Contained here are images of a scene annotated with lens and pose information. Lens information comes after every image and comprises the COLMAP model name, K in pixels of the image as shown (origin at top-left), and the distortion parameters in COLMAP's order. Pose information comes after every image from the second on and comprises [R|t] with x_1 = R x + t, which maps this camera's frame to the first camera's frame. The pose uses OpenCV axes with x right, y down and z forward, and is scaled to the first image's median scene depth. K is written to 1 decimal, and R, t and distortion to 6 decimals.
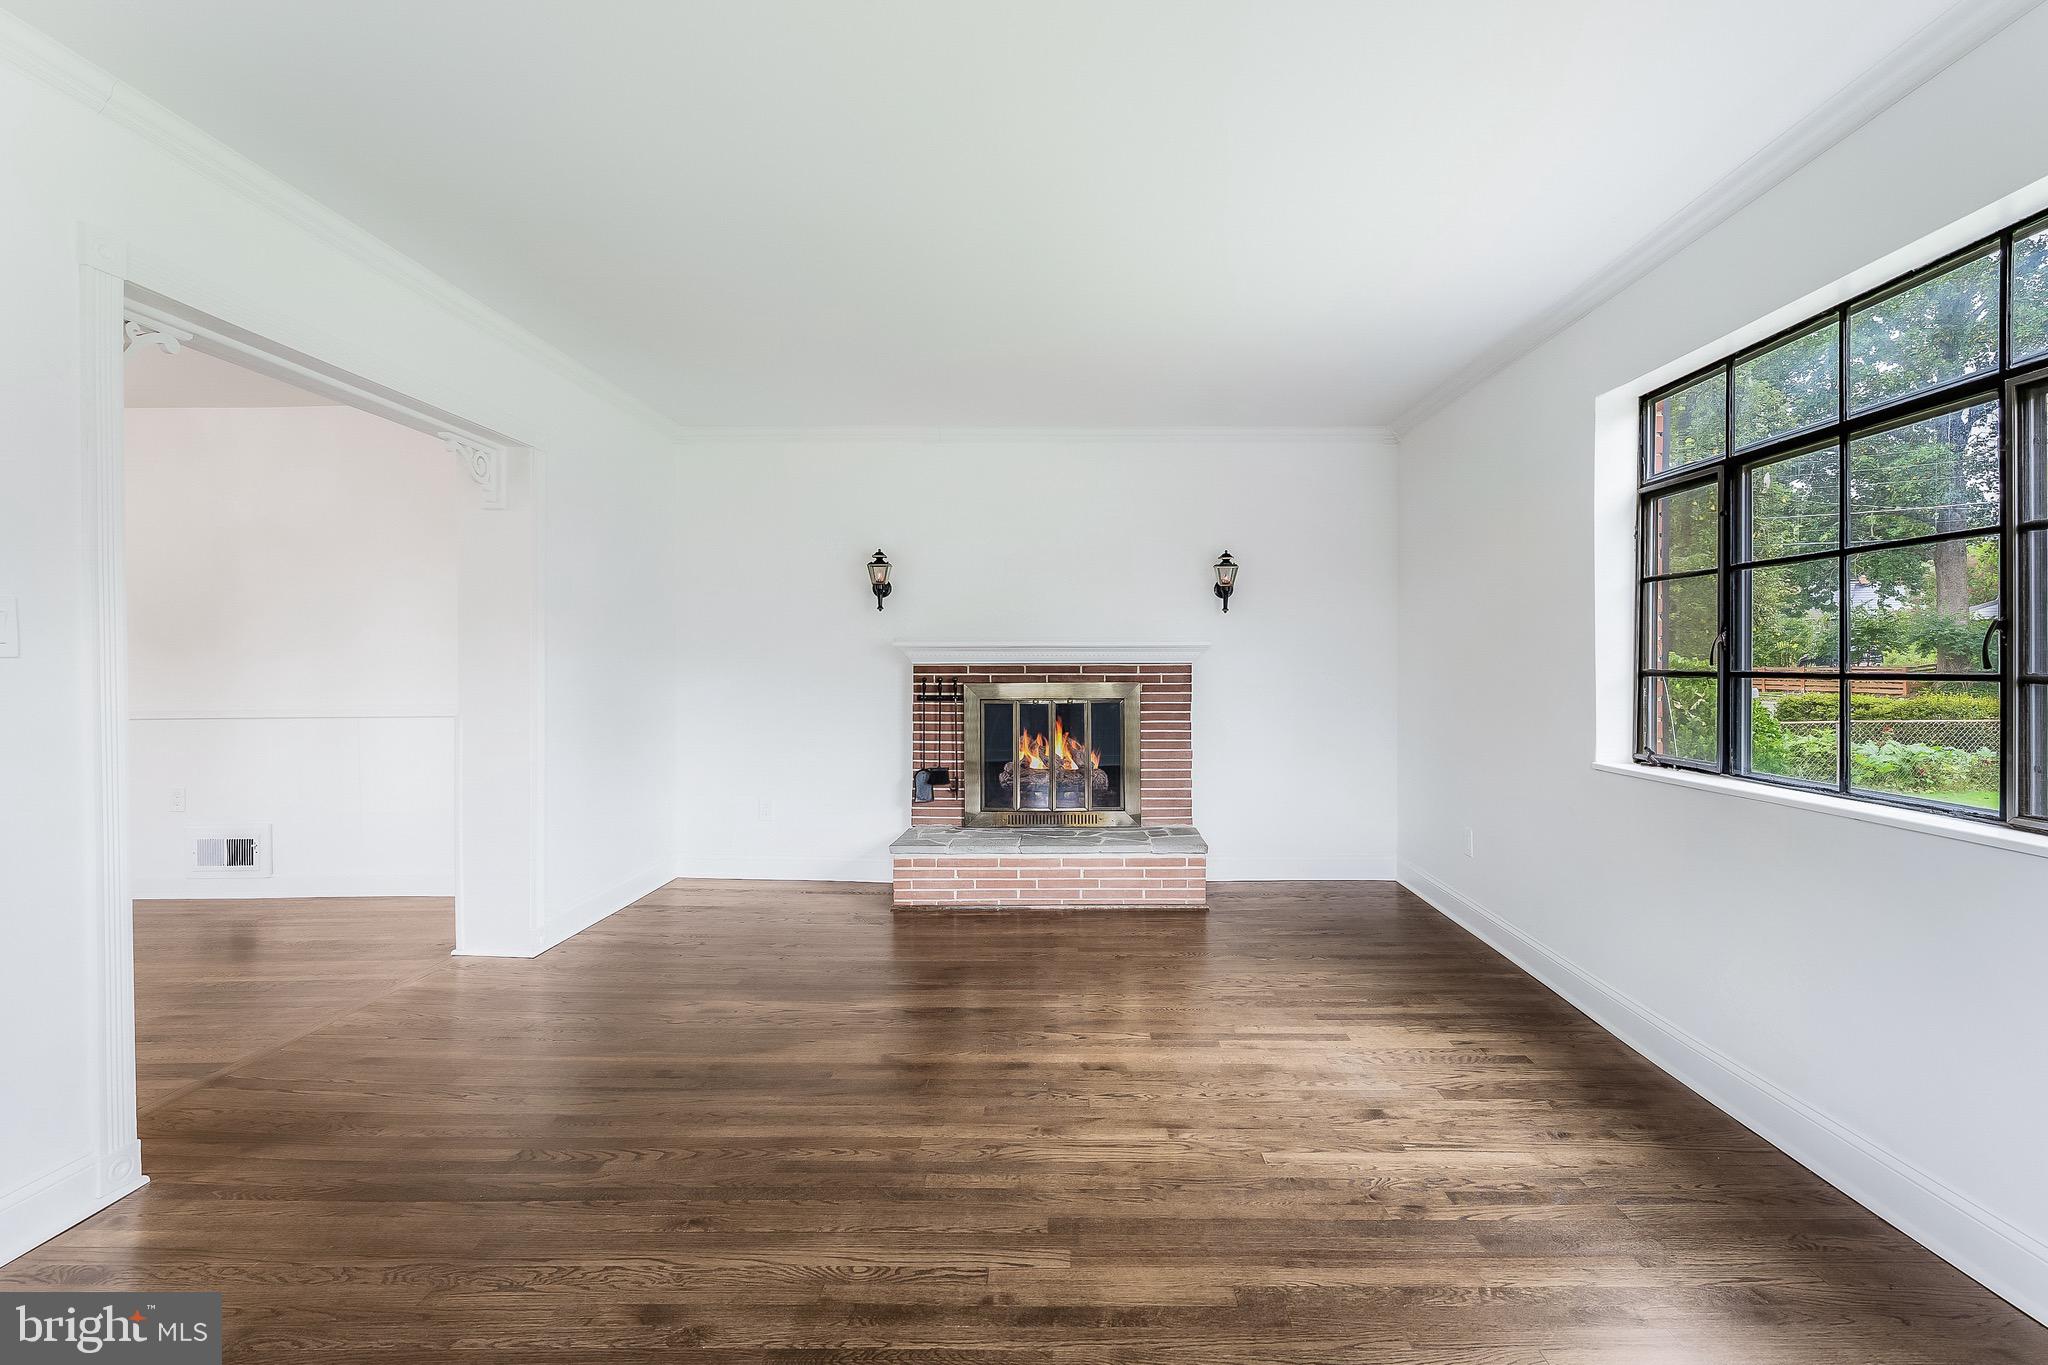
lens RADIAL K [[950.4, 0, 1070.3], [0, 950.4, 668.1], [0, 0, 1]] dist [-0.000318, -0.000093]
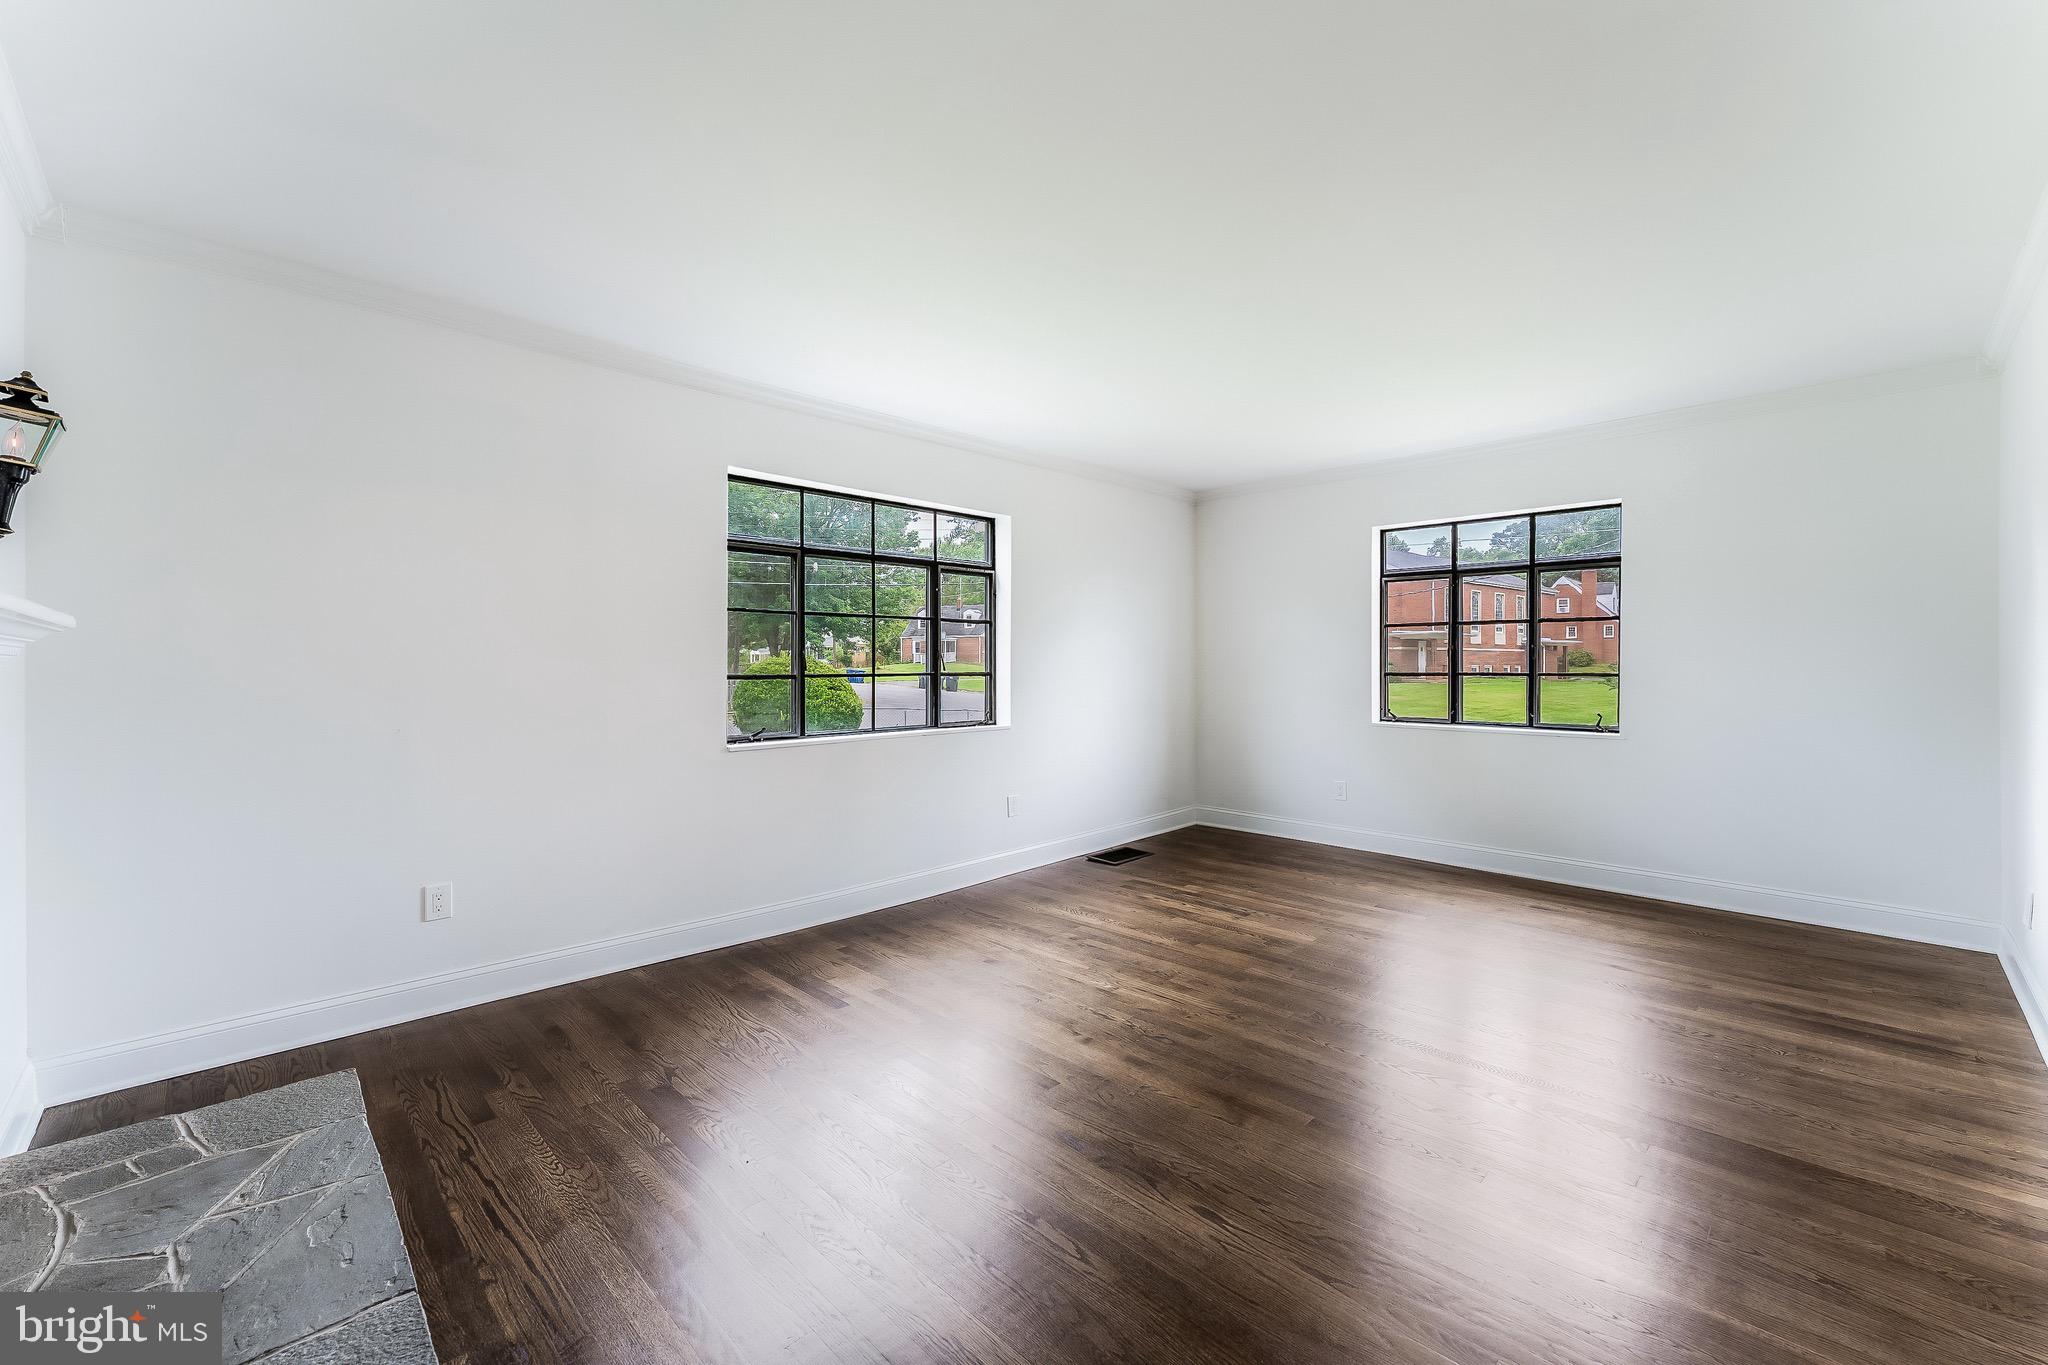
lens RADIAL K [[829.9, 0, 1030.2], [0, 829.9, 666.5], [0, 0, 1]] dist [0.000699, 0.000058]
pose [[-0.705220, 0.004930, 0.708972, -0.413577], [0.011537, 0.999923, 0.004522, -0.008043], [-0.708895, 0.011369, -0.705223, 1.154490]]
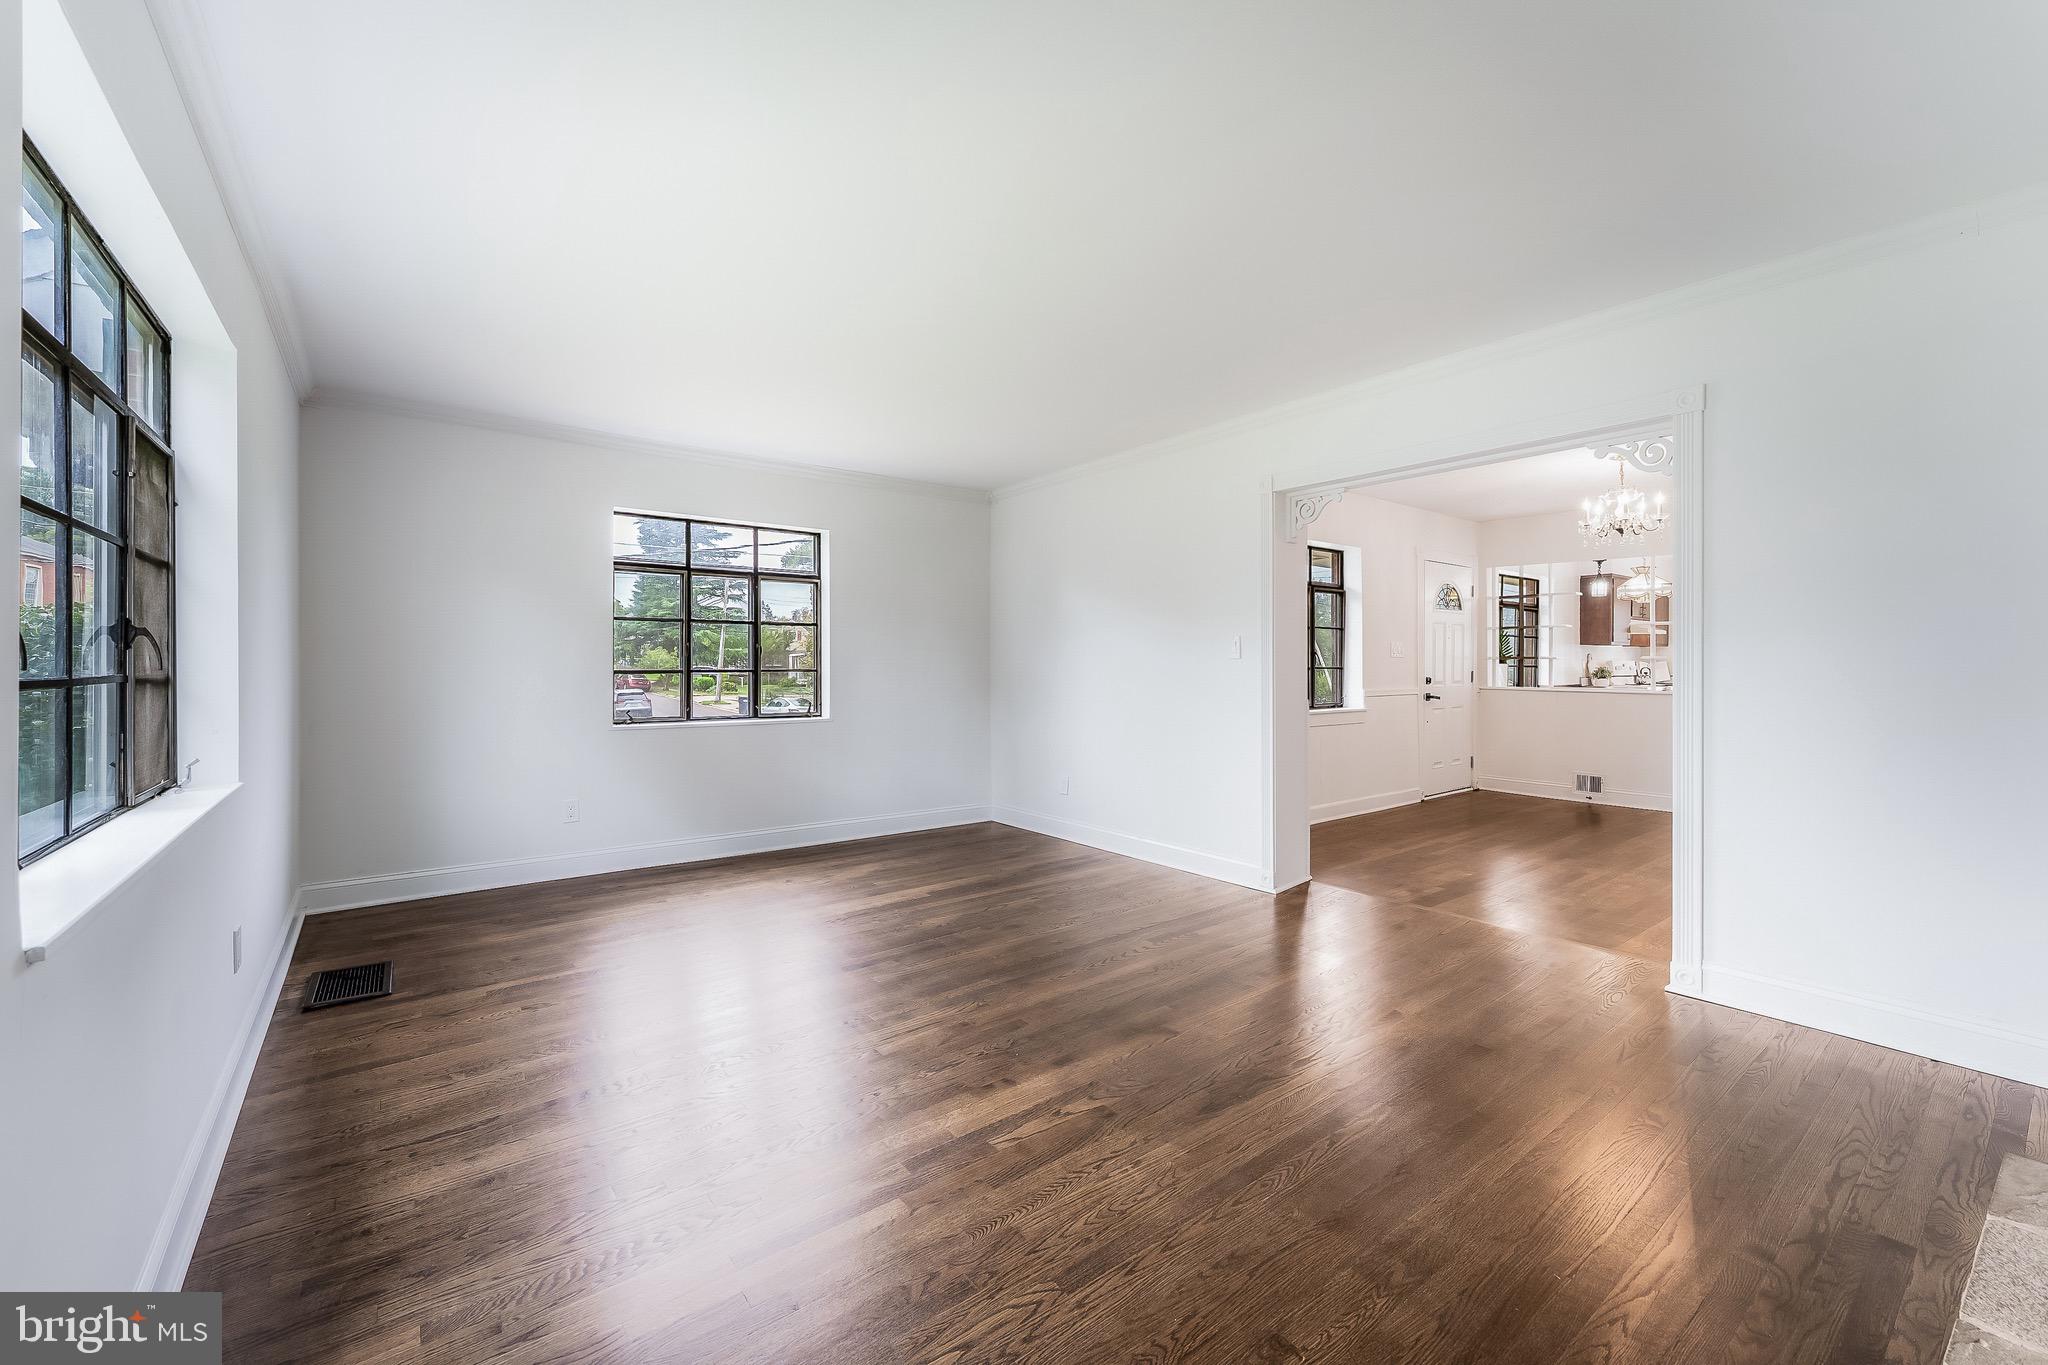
lens RADIAL K [[829.9, 0, 1030.2], [0, 829.9, 666.5], [0, 0, 1]] dist [0.000699, 0.000058]
pose [[-0.793586, 0.007486, -0.608412, 0.342027], [-0.000749, 0.999912, 0.013280, -0.007729], [0.608457, 0.010995, -0.793510, 1.132055]]
